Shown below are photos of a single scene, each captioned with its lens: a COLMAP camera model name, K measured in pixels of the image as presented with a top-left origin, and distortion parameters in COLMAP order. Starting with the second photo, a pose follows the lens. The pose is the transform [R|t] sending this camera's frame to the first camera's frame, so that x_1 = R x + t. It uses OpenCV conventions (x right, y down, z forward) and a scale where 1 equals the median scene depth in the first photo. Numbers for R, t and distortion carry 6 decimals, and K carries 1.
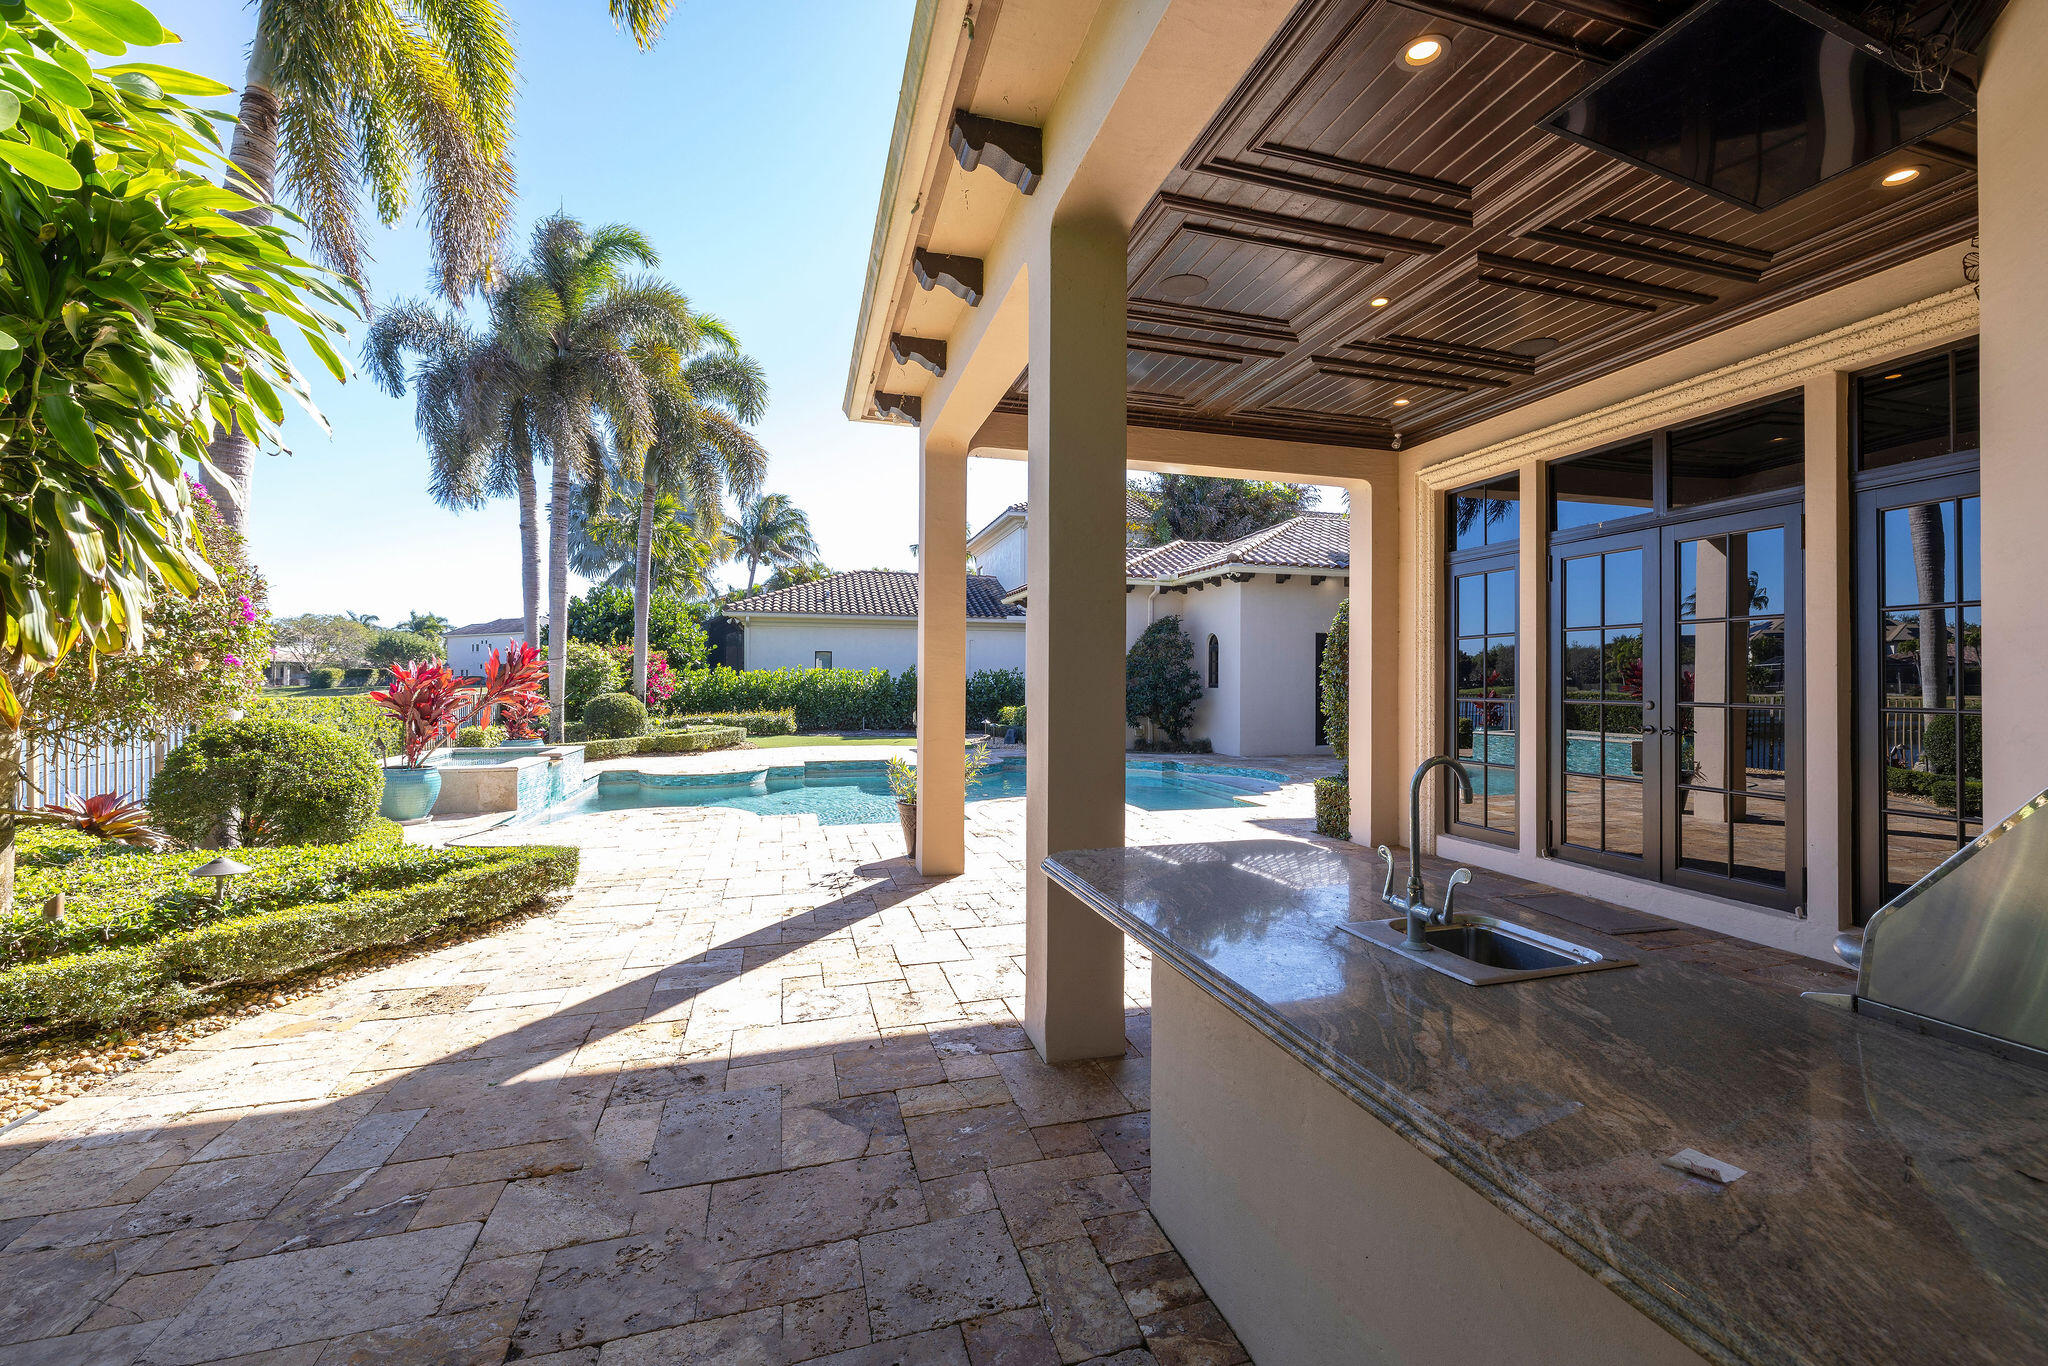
lens RADIAL K [[864.1, 0, 1023.1], [0, 864.1, 692.0], [0, 0, 1]] dist [-0.000380, -0.000102]
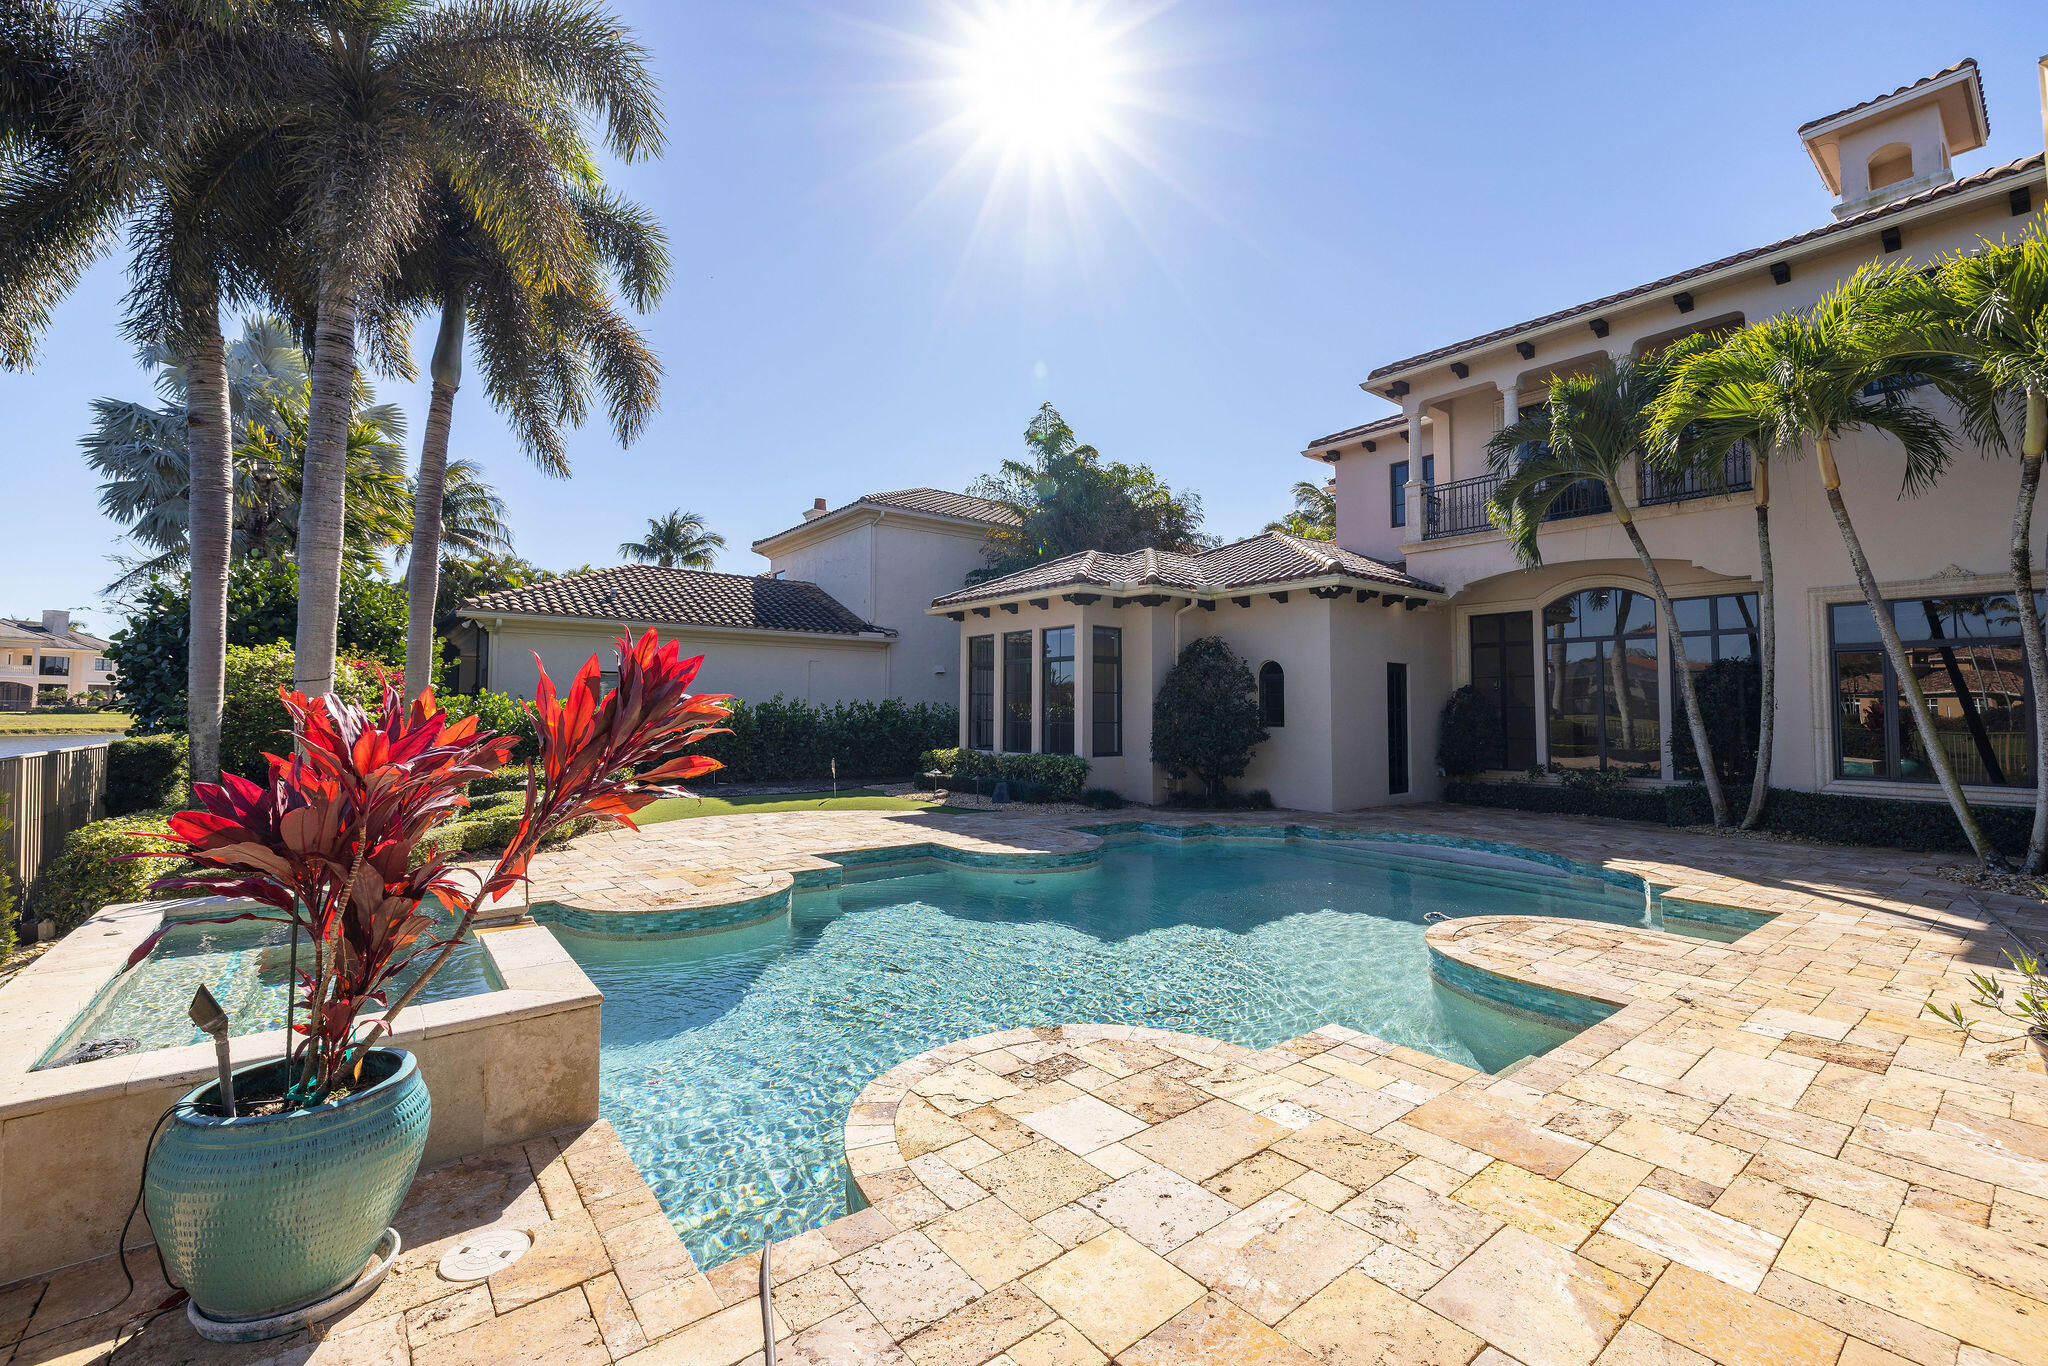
lens RADIAL K [[864.1, 0, 1023.1], [0, 864.1, 692.0], [0, 0, 1]] dist [-0.000380, -0.000102]
pose [[0.928949, 0.009539, 0.370085, -0.293644], [0.000967, 0.999602, -0.028193, -0.014116], [-0.370207, 0.026548, 0.928570, 0.326188]]
